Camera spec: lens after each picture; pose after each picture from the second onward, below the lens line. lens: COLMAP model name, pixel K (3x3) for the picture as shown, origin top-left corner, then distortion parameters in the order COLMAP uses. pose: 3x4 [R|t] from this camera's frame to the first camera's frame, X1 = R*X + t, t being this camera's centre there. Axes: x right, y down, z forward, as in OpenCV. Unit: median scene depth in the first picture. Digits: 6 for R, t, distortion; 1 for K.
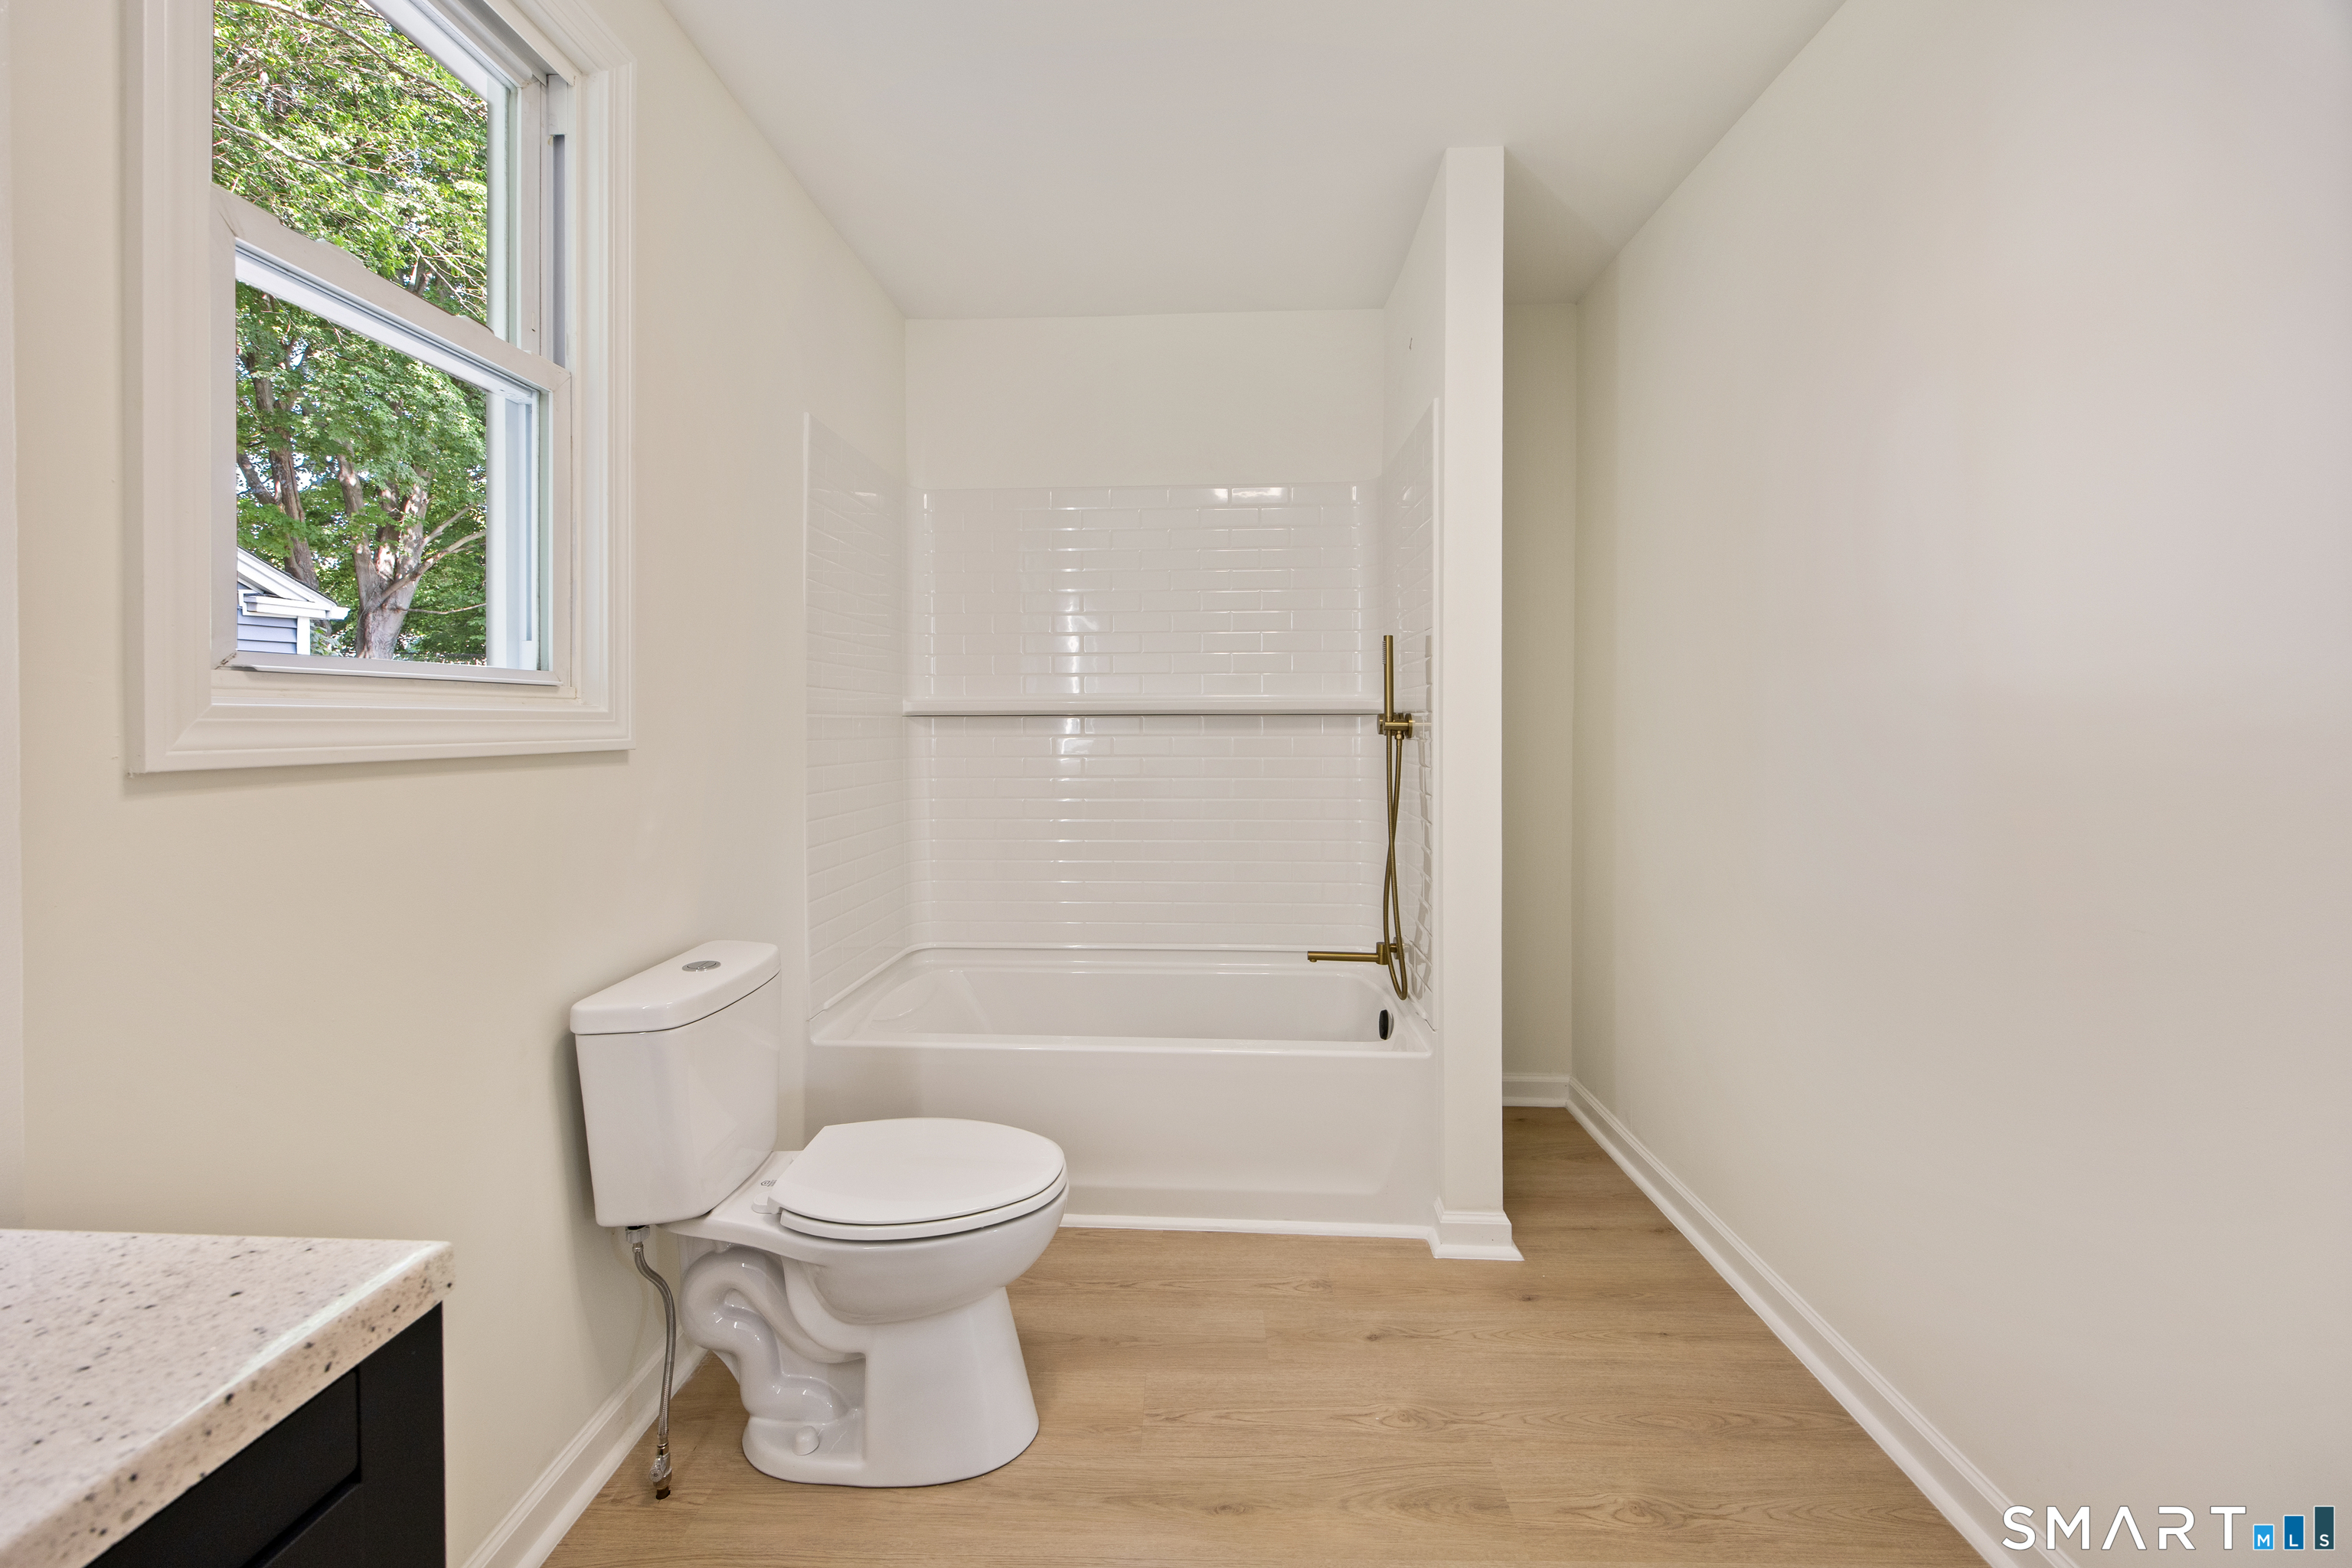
lens RADIAL K [[926.8, 0, 1132.2], [0, 926.8, 700.9], [0, 0, 1]] dist [-0.002452, 0.000356]
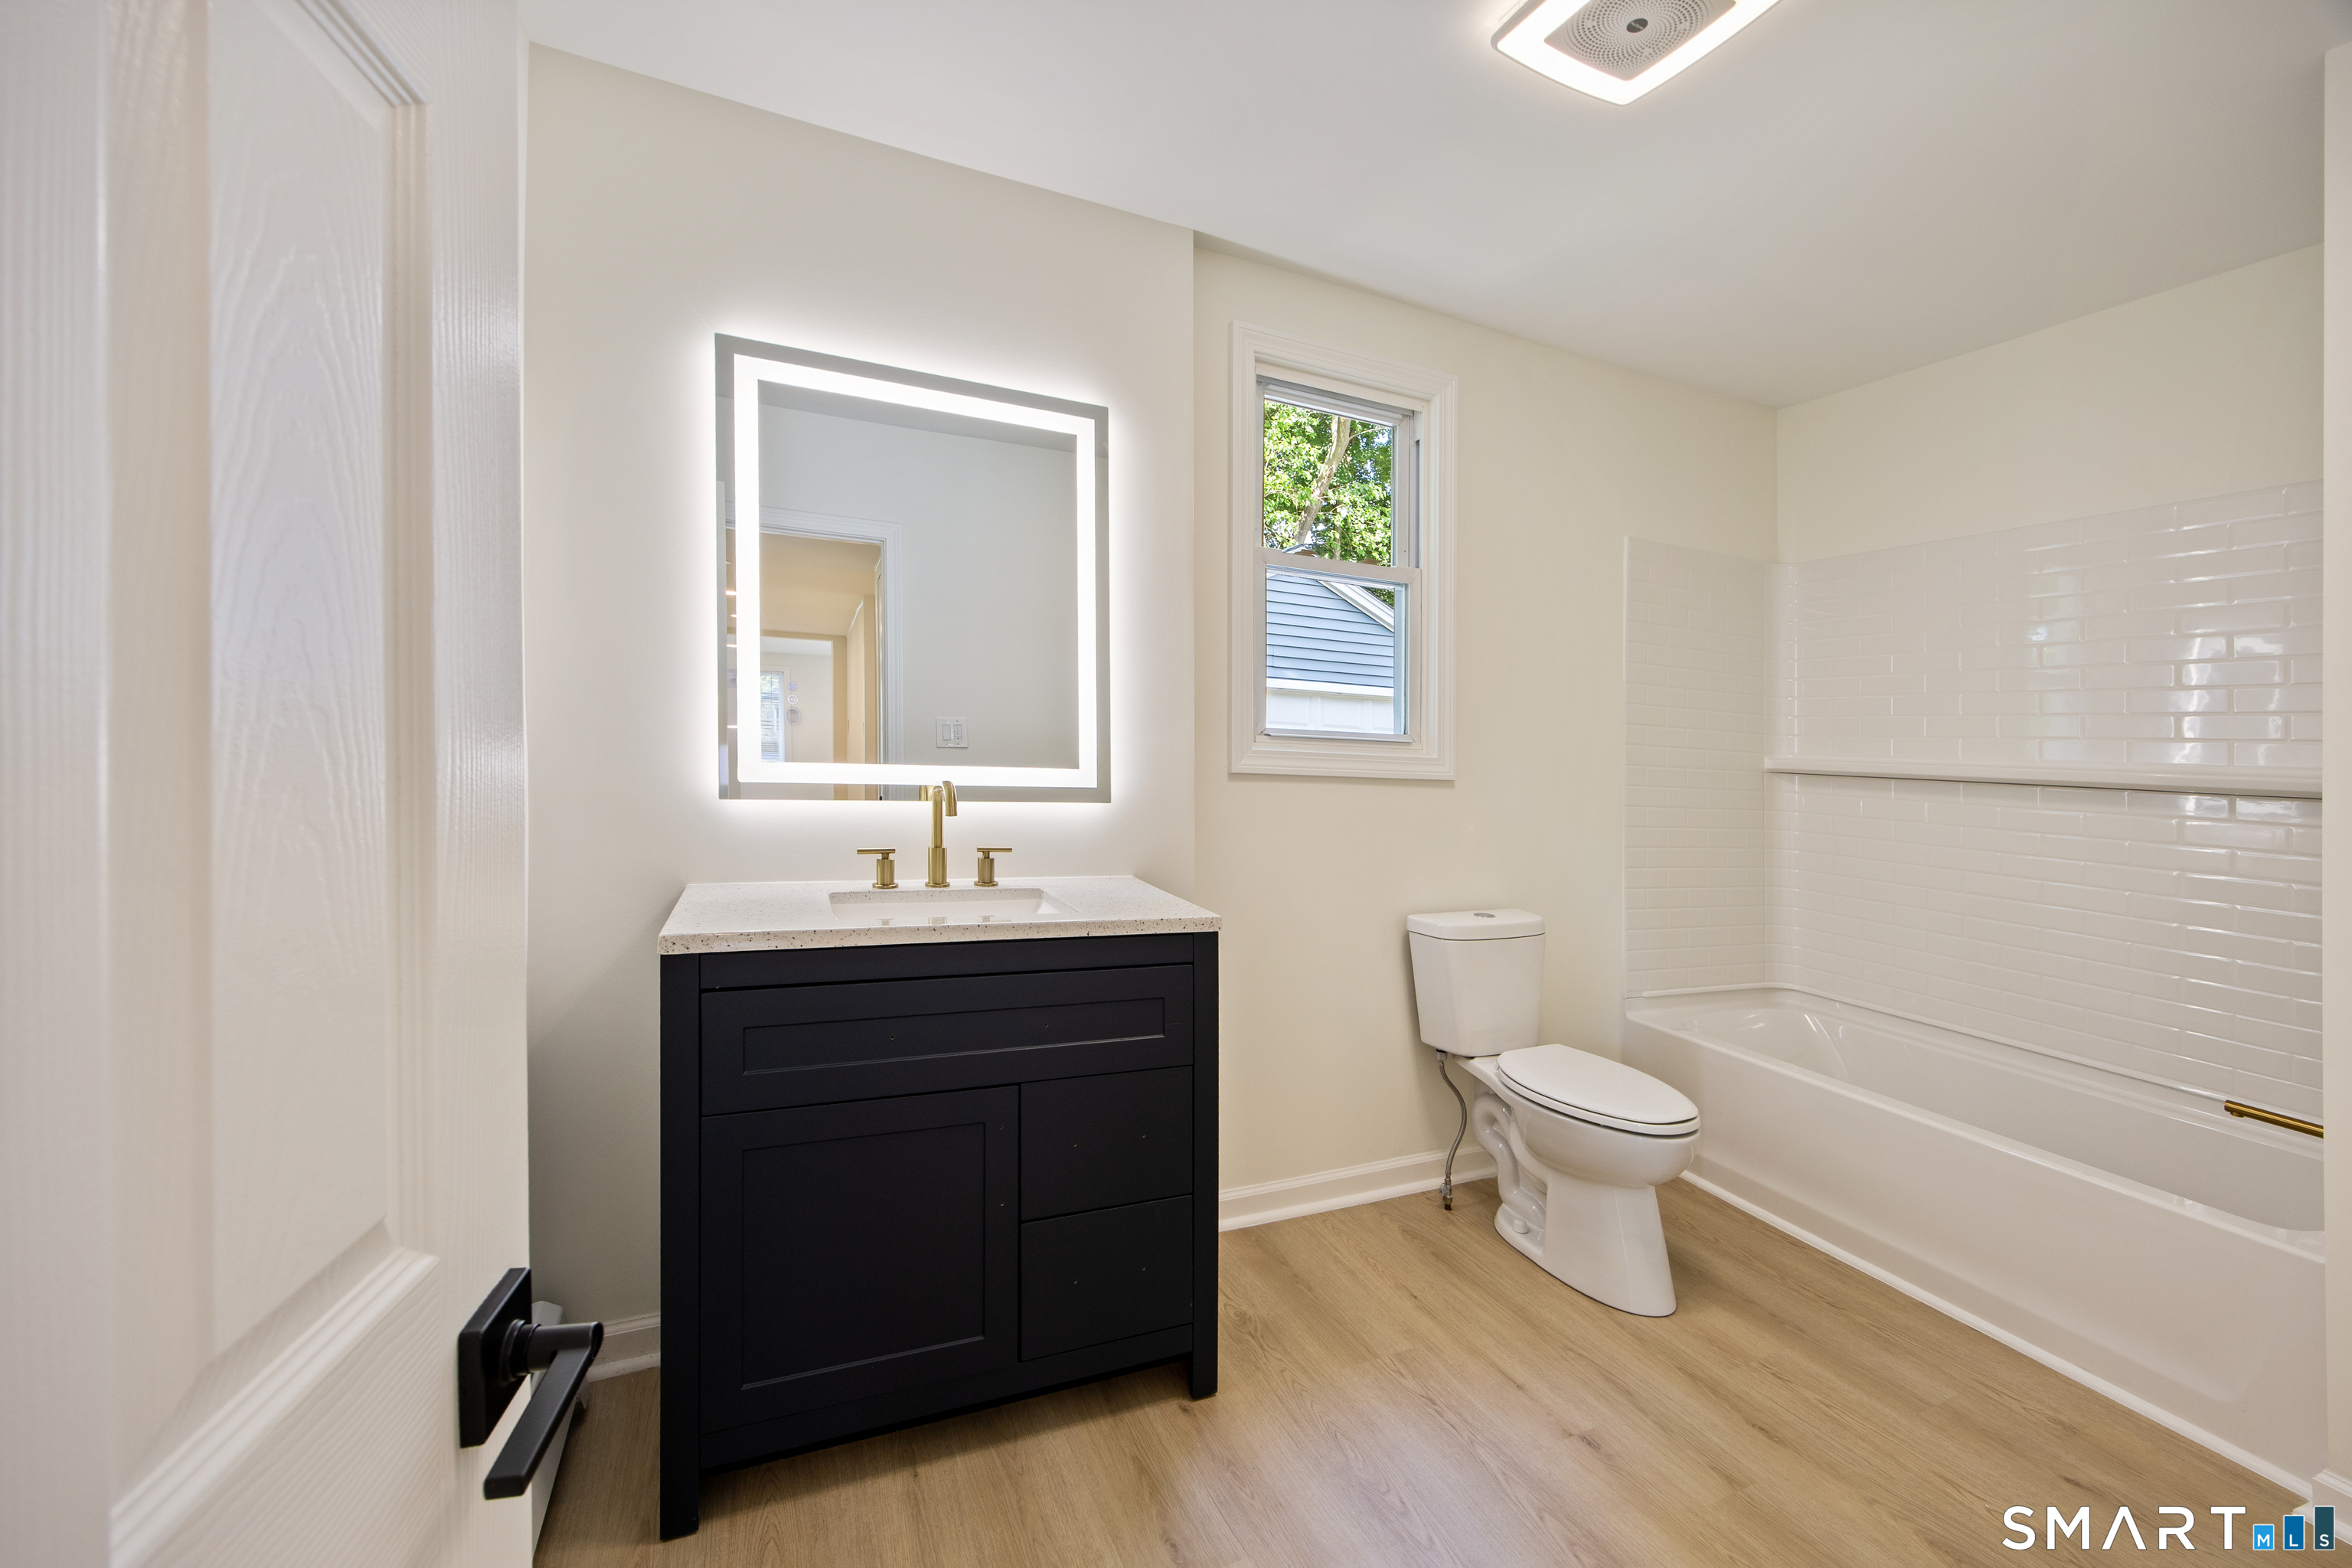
lens RADIAL K [[926.8, 0, 1199.2], [0, 926.8, 832.2], [0, 0, 1]] dist [-0.002452, 0.000356]
pose [[0.456832, 0.107729, -0.883006, 0.706208], [-0.030169, 0.993945, 0.105656, -0.018151], [0.889041, -0.021628, 0.457316, -0.190441]]
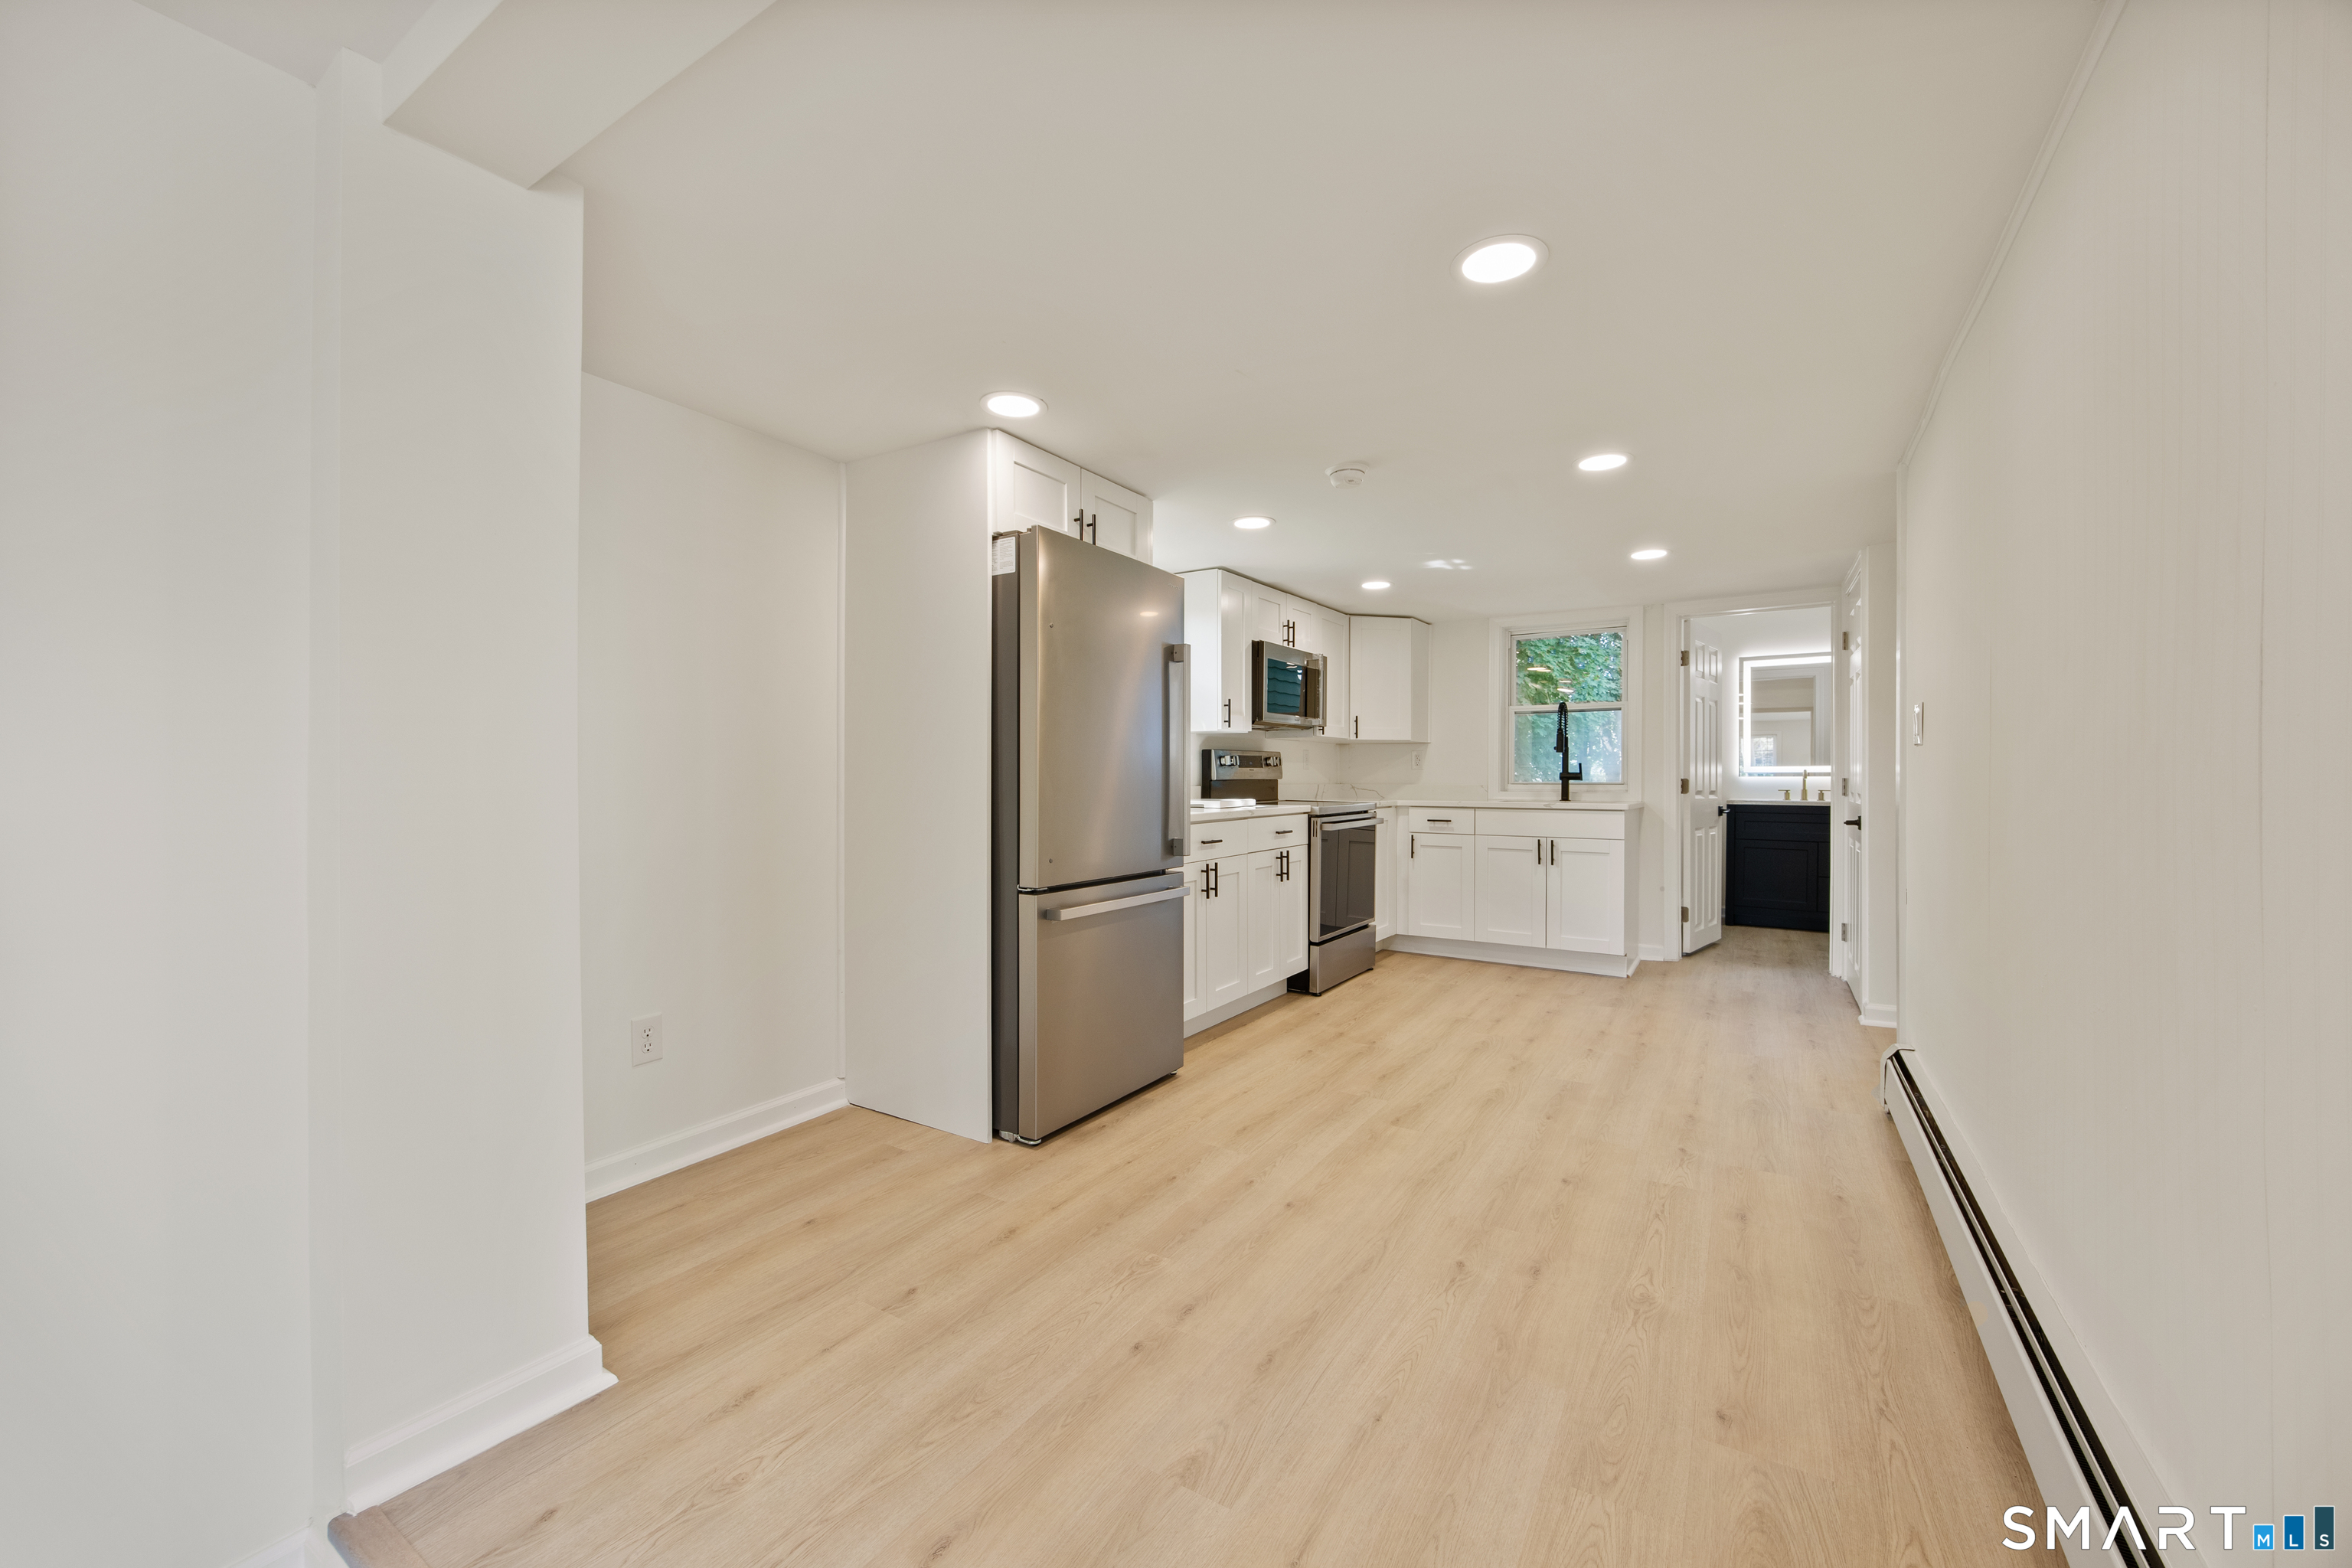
lens RADIAL K [[926.8, 0, 1181.3], [0, 926.8, 774.0], [0, 0, 1]] dist [-0.002452, 0.000356]
pose [[-0.503115, 0.079168, -0.860586, 4.592994], [0.050925, 0.996781, 0.061926, -0.339210], [0.862718, -0.012669, -0.505527, -0.254312]]
